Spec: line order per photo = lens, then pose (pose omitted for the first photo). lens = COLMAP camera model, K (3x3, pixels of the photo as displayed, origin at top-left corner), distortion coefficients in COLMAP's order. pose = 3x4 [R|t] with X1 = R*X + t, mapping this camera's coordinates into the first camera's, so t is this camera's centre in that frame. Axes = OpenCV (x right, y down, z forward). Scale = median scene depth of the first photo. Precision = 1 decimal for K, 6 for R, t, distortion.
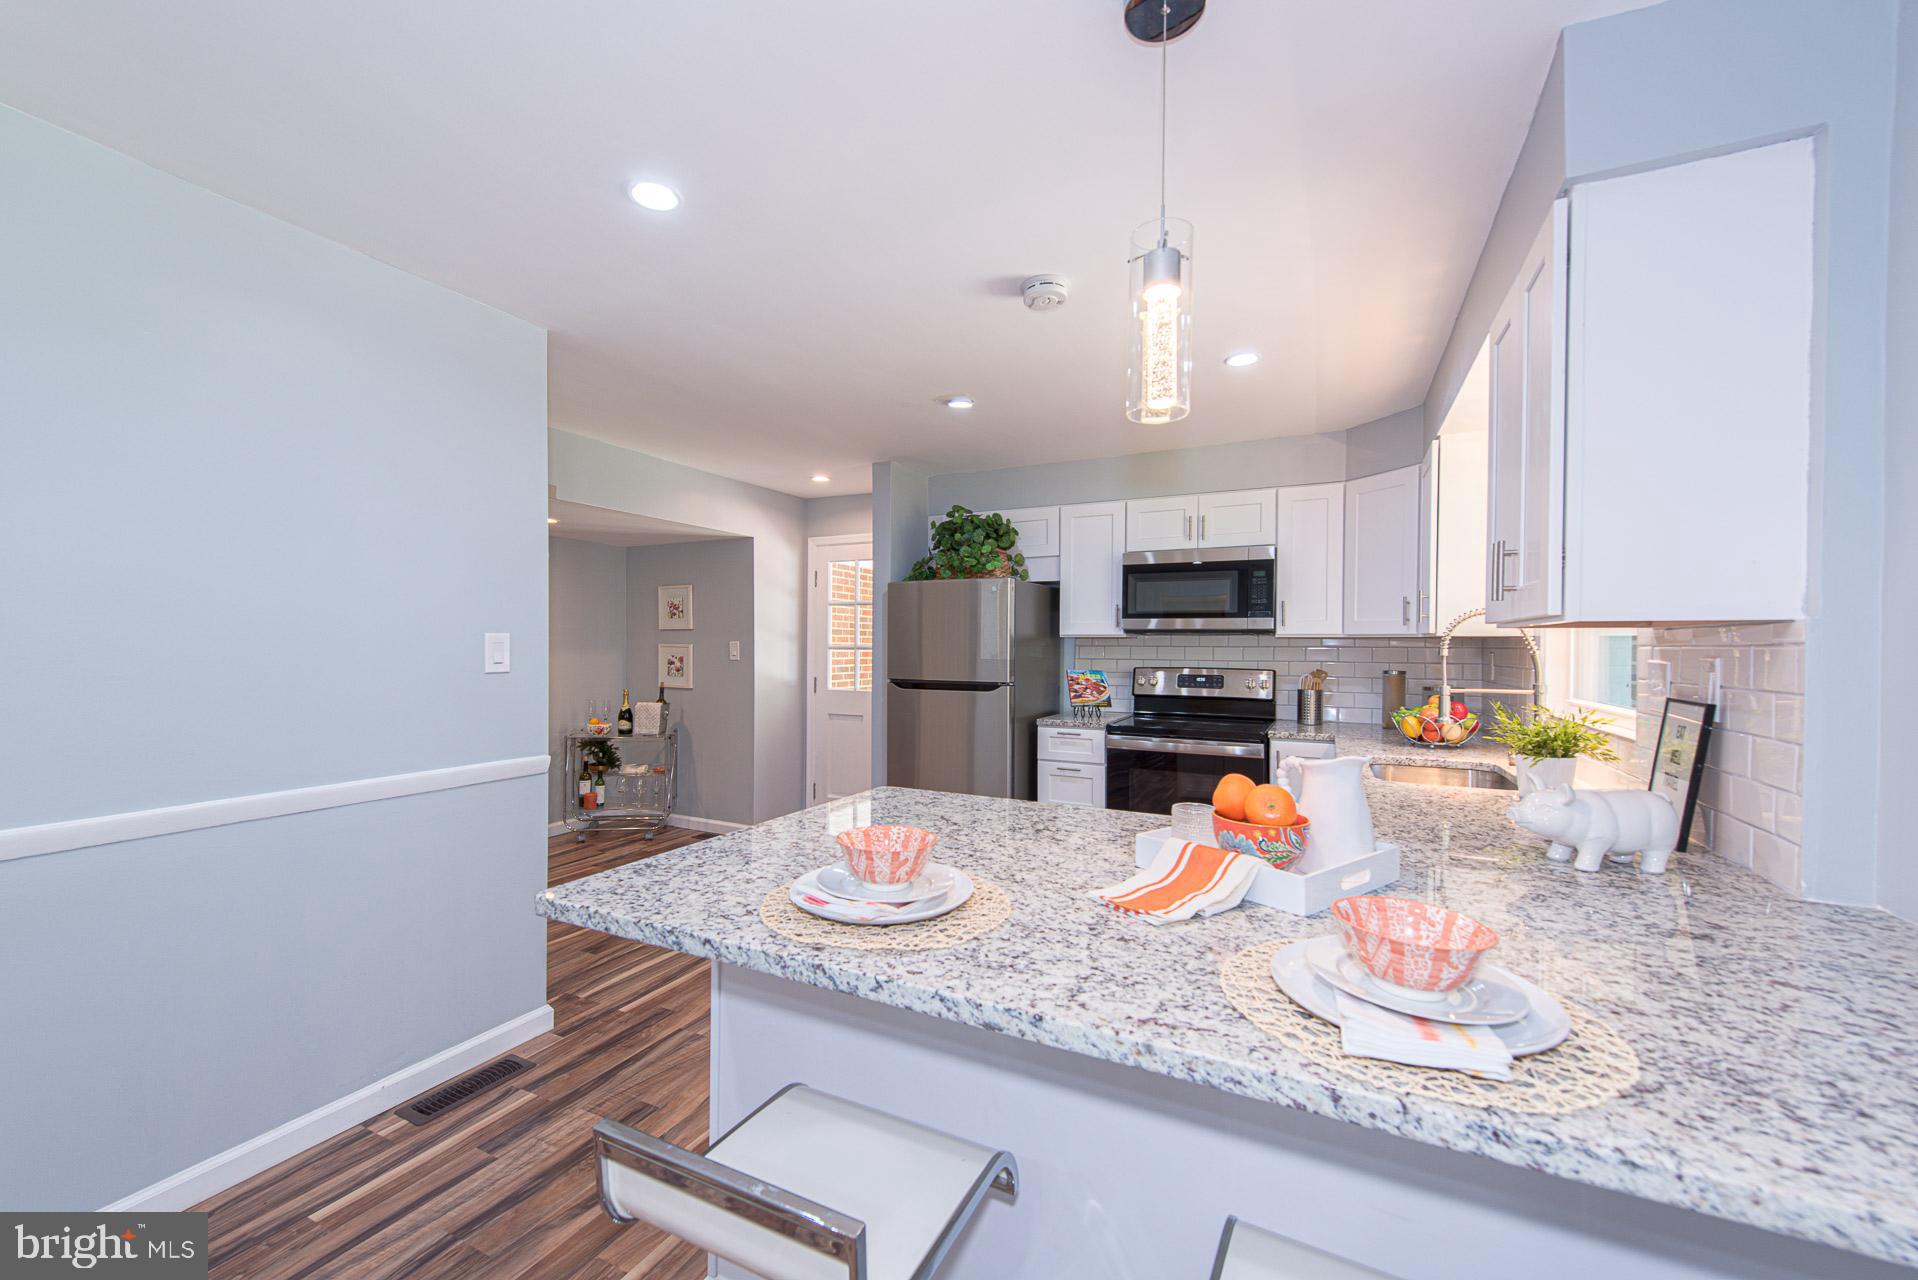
lens RADIAL K [[754.7, 0, 952.7], [0, 754.7, 651.6], [0, 0, 1]] dist [0.022406, -0.006862]
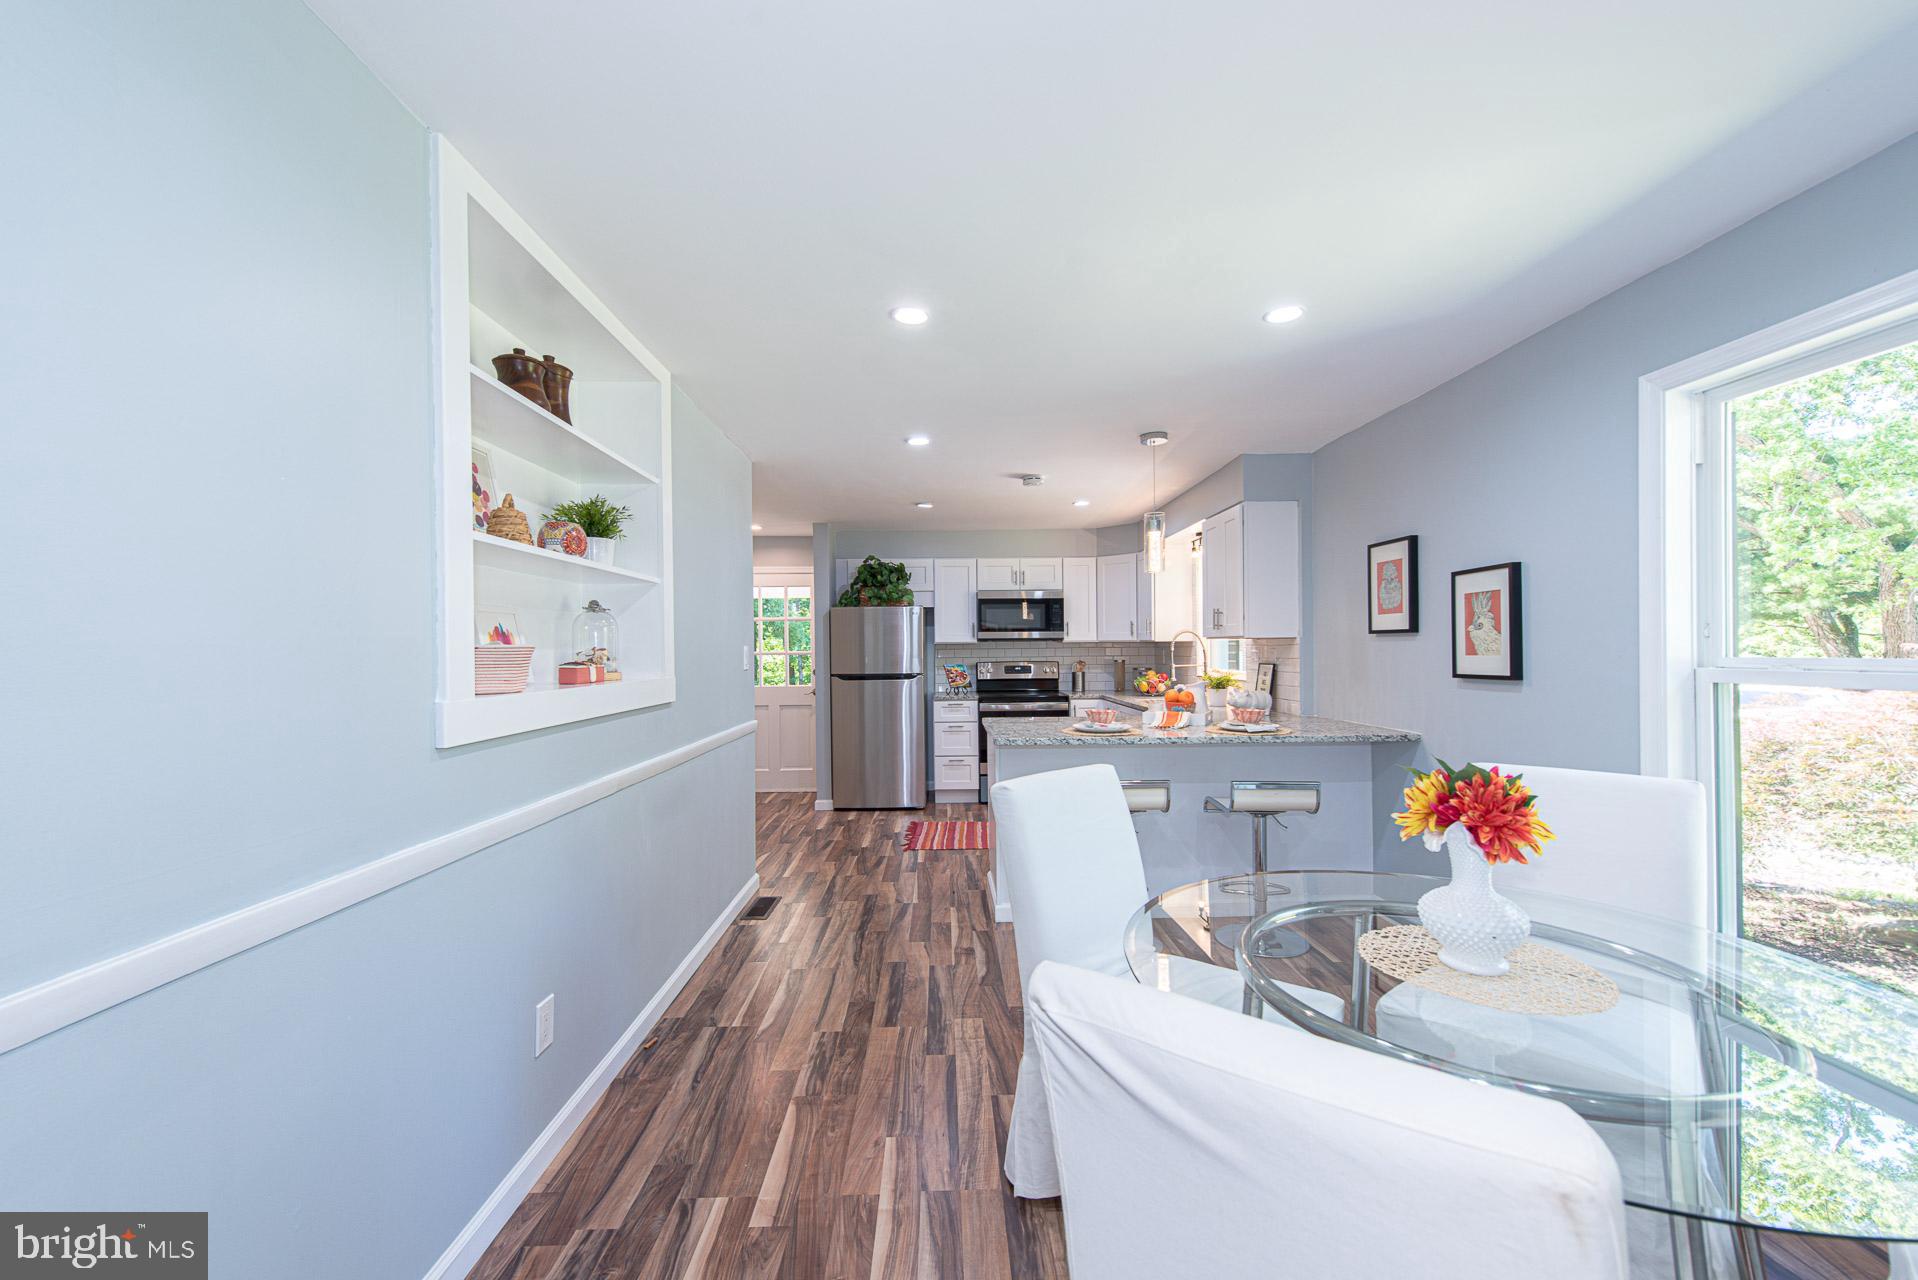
lens RADIAL K [[754.7, 0, 952.7], [0, 754.7, 651.6], [0, 0, 1]] dist [0.022406, -0.006862]
pose [[0.887302, -0.016047, 0.460911, -0.566868], [0.019022, 0.999817, -0.001810, 0.000254], [-0.460797, 0.010374, 0.887445, -0.402968]]
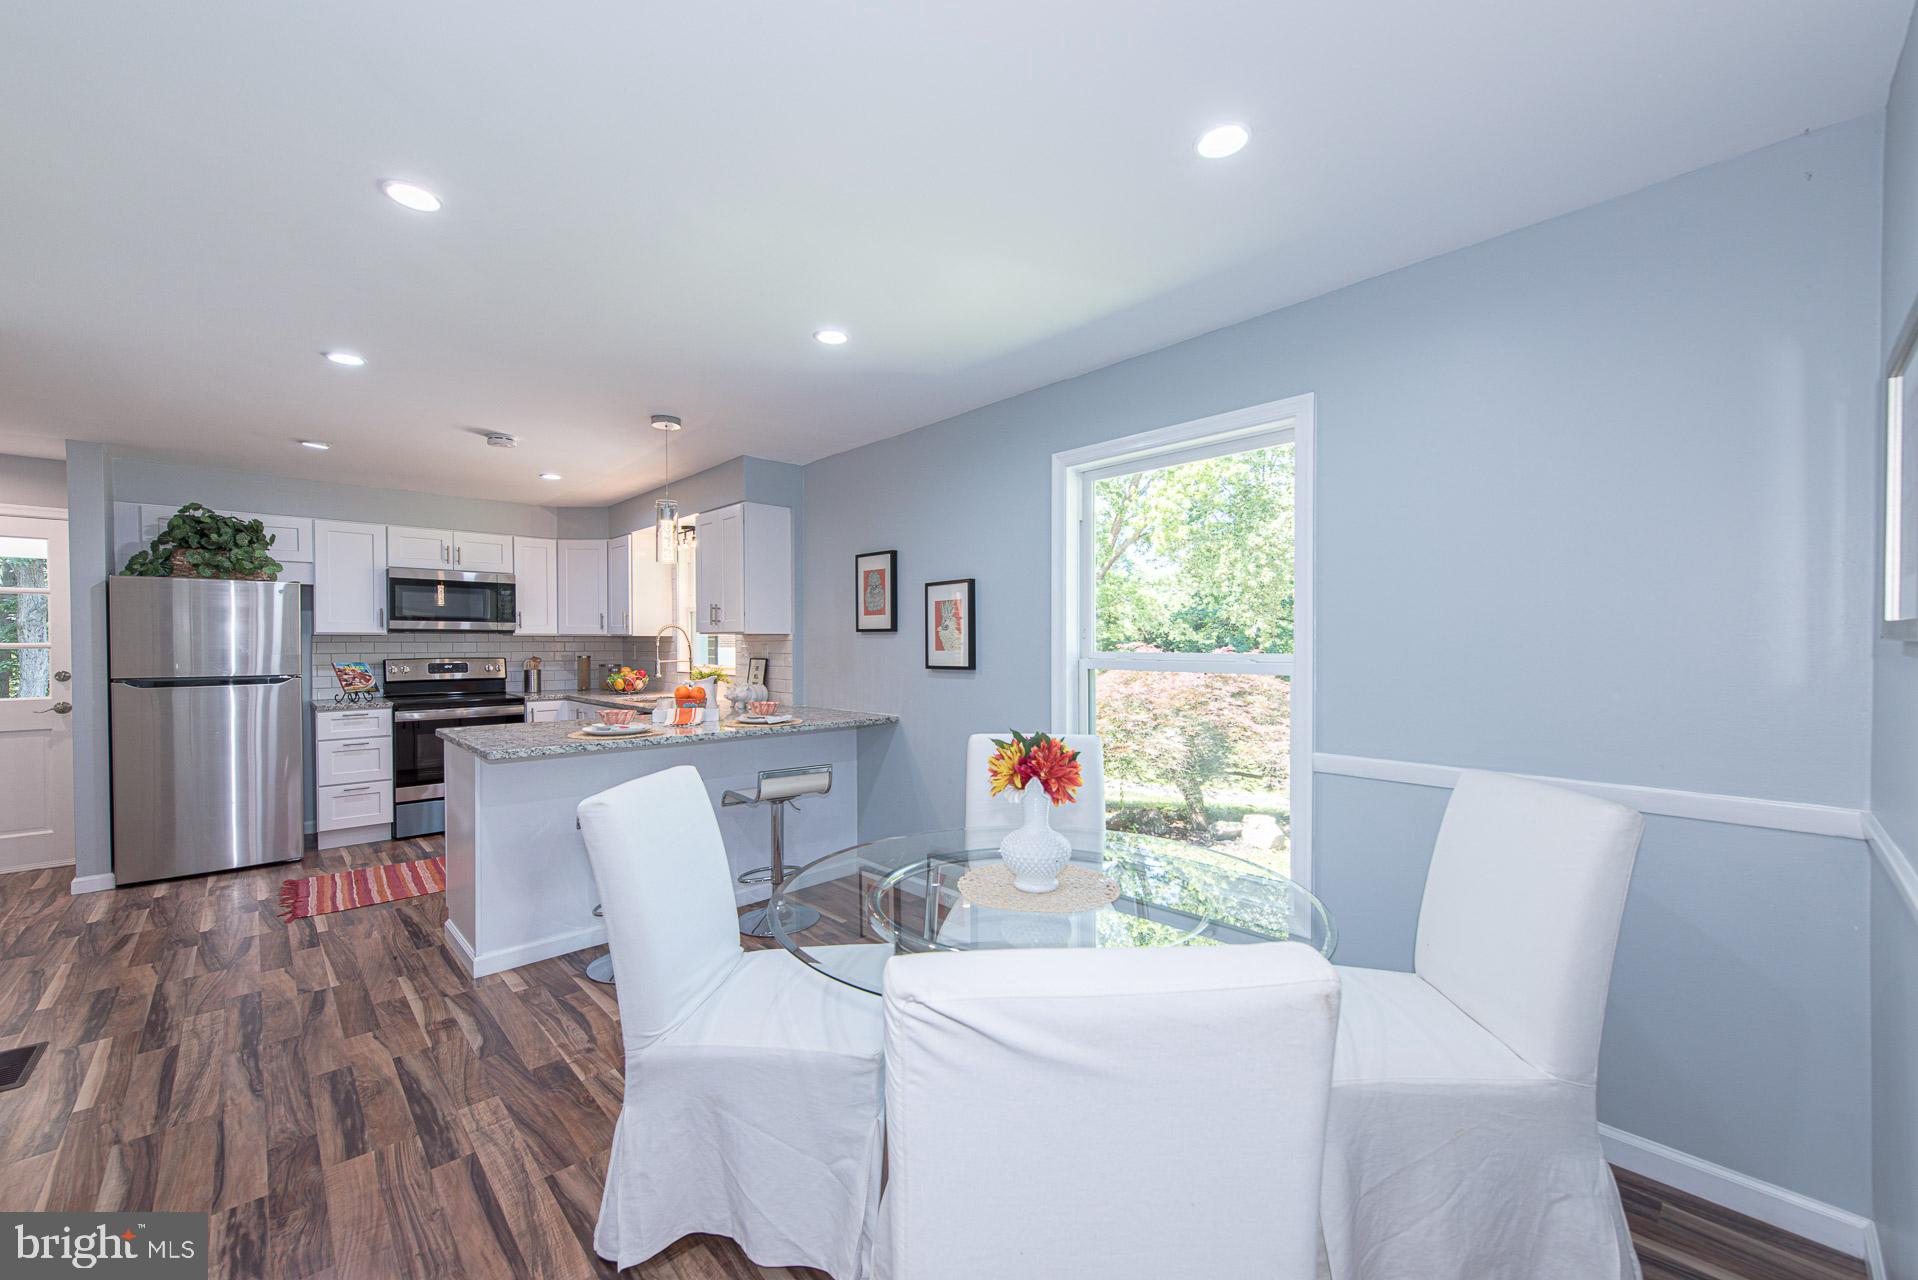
lens RADIAL K [[754.7, 0, 952.7], [0, 754.7, 651.6], [0, 0, 1]] dist [0.022406, -0.006862]
pose [[0.352096, -0.017631, 0.935798, -0.631882], [0.011004, 0.999831, 0.014697, 0.000056], [-0.935899, 0.005123, 0.352231, -0.318968]]
